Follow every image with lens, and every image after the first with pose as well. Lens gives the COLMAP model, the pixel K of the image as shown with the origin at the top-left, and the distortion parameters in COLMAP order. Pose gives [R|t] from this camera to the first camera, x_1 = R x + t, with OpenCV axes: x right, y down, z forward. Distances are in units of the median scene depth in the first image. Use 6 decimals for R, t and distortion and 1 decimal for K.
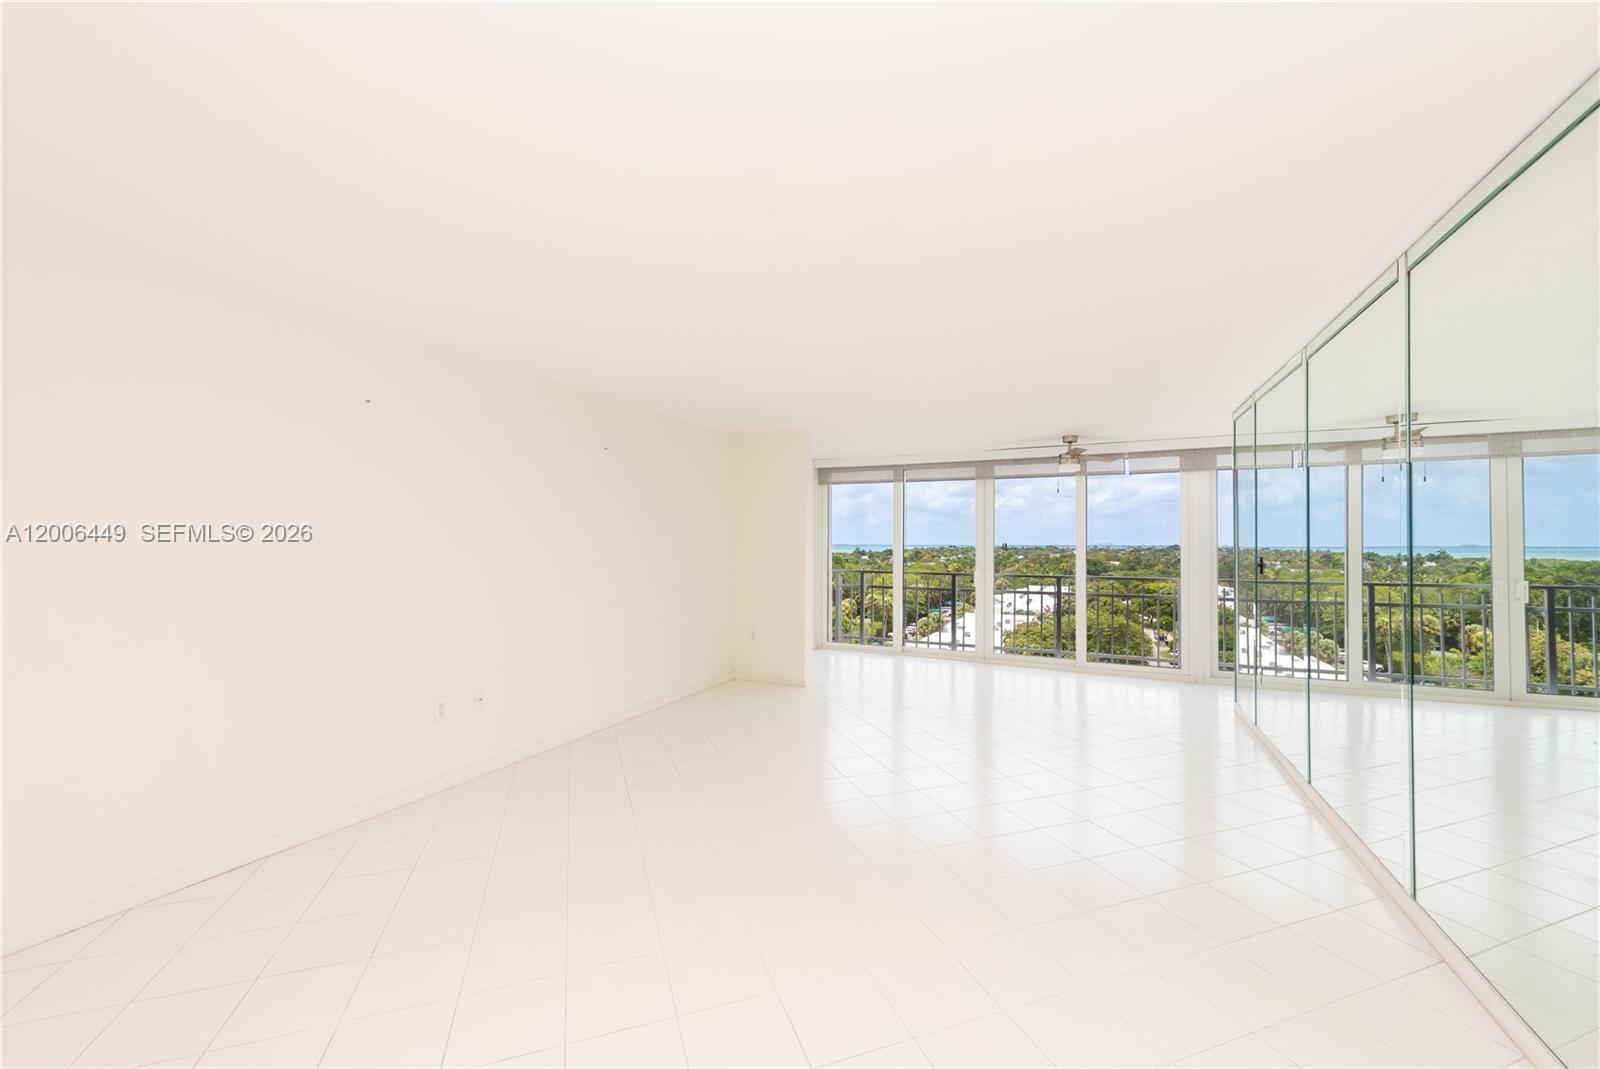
lens RADIAL K [[628.0, 0, 789.2], [0, 628.0, 535.9], [0, 0, 1]] dist [0.000957, -0.000031]
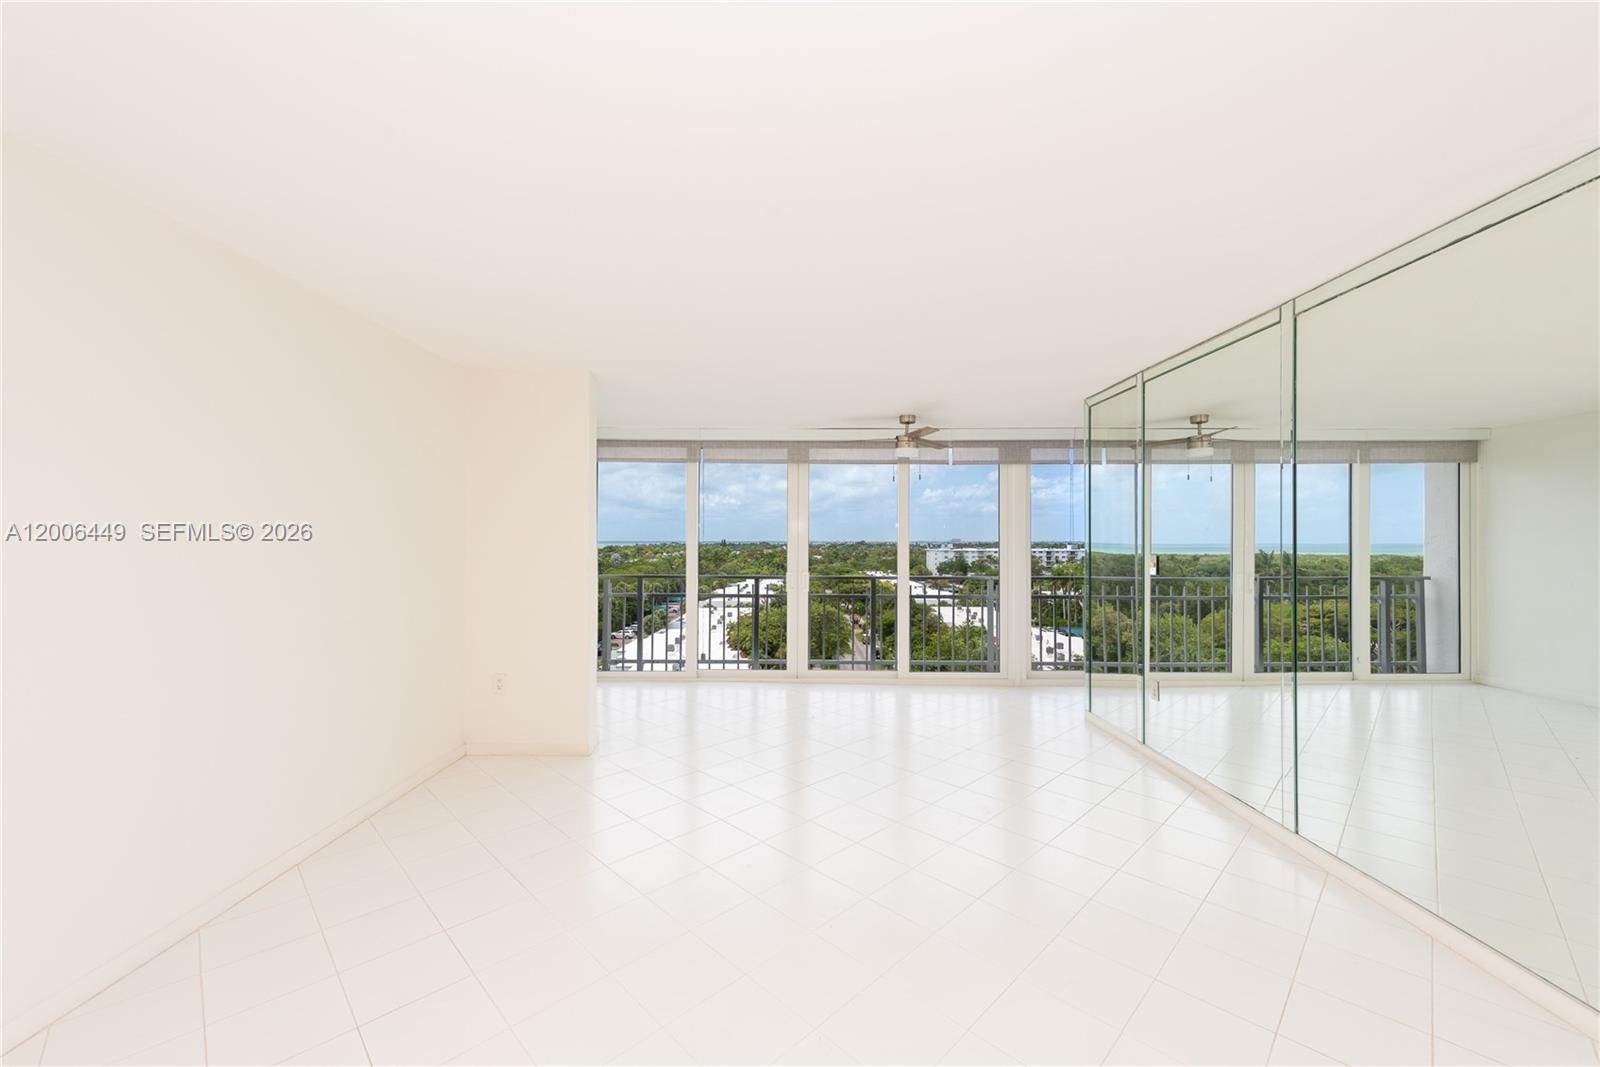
lens RADIAL K [[628.0, 0, 794.6], [0, 628.0, 533.8], [0, 0, 1]] dist [0.000957, -0.000031]
pose [[0.904032, 0.004208, 0.427444, -0.049948], [-0.005374, 0.999984, 0.001522, 0.001833], [-0.427431, -0.003673, 0.904041, 0.247801]]
